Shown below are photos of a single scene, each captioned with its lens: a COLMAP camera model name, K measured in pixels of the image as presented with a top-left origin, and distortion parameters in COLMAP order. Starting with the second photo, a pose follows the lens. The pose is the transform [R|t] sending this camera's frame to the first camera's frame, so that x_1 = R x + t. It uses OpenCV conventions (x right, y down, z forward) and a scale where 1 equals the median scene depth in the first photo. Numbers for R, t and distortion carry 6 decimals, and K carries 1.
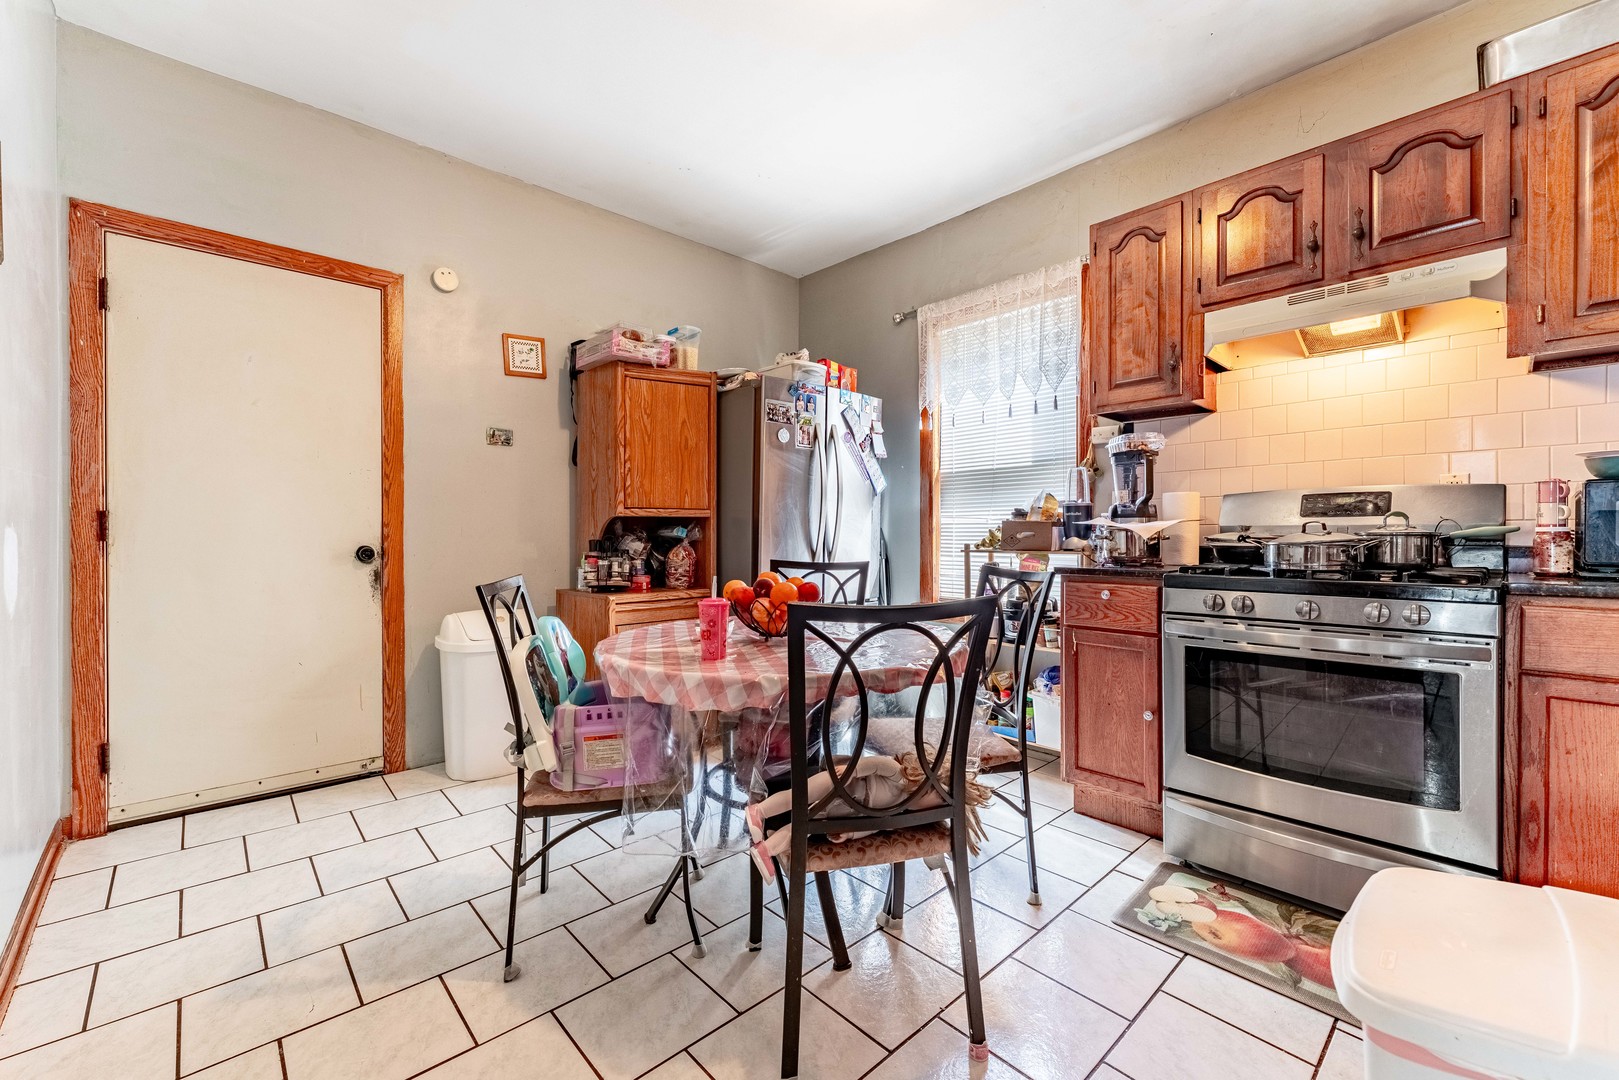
lens RADIAL K [[667.4, 0, 803.8], [0, 667.4, 537.9], [0, 0, 1]] dist [0.001052, -0.000233]
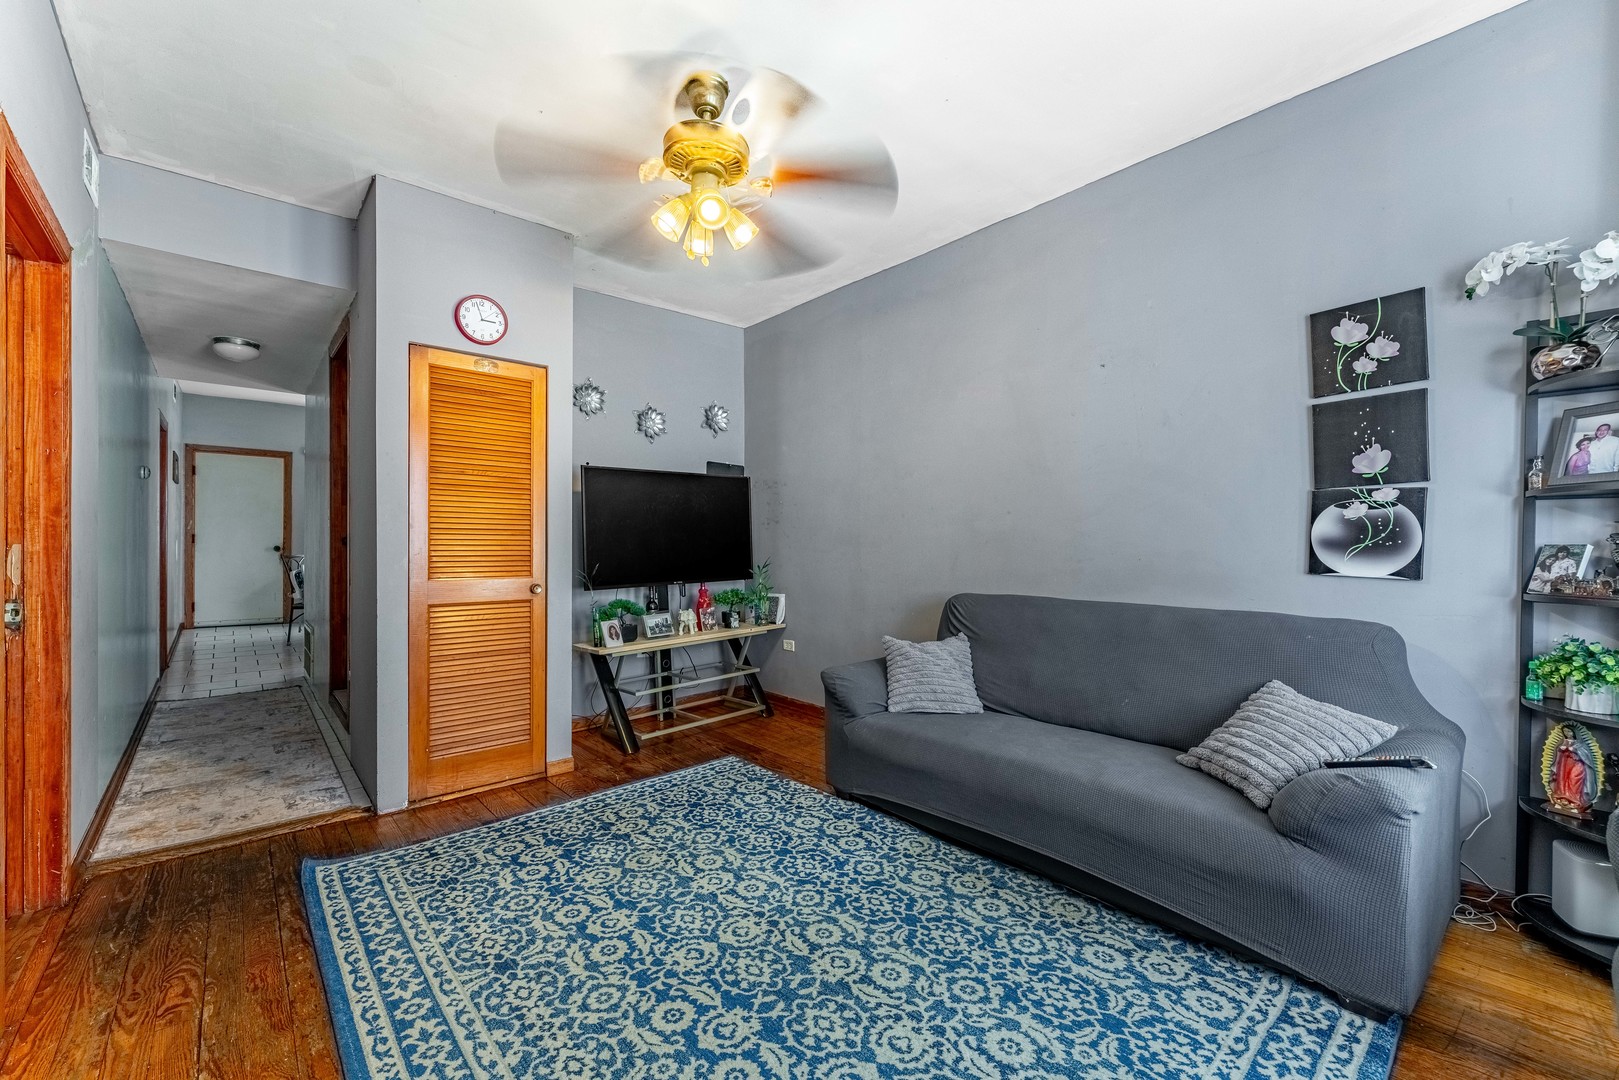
lens RADIAL K [[667.4, 0, 812.9], [0, 667.4, 544.8], [0, 0, 1]] dist [0.001052, -0.000233]
pose [[0.999861, 0.004919, -0.015960, 1.755729], [-0.005036, 0.999960, -0.007329, 0.017391], [0.015923, 0.007408, 0.999846, -1.912343]]
